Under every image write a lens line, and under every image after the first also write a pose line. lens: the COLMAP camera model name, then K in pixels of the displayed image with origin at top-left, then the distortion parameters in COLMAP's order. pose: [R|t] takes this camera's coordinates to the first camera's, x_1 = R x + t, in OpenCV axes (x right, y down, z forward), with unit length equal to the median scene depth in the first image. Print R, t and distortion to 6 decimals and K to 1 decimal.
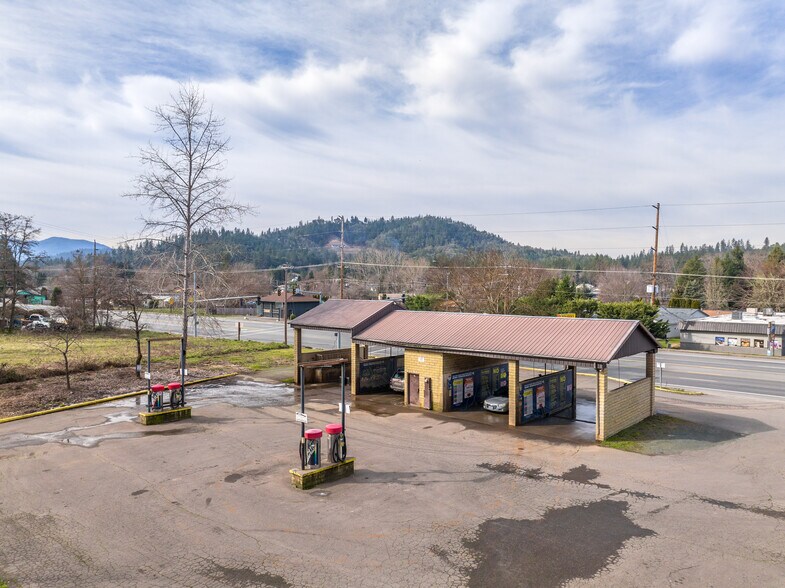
lens RADIAL K [[546.3, 0, 392.6], [0, 546.3, 291.6], [0, 0, 1]] dist [-0.046213, 0.013468]
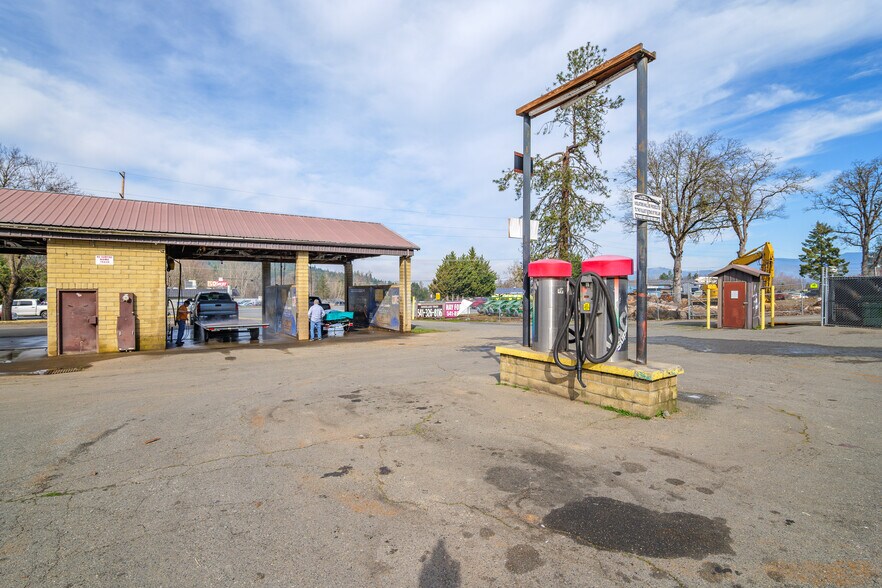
lens RADIAL K [[420.3, 0, 397.2], [0, 420.3, 298.0], [0, 0, 1]] dist [-0.000488, 0.002864]
pose [[0.251282, -0.000512, 0.967914, -0.263701], [0.015552, 0.999873, -0.003509, 0.164364], [-0.967789, 0.015934, 0.251258, 0.623271]]
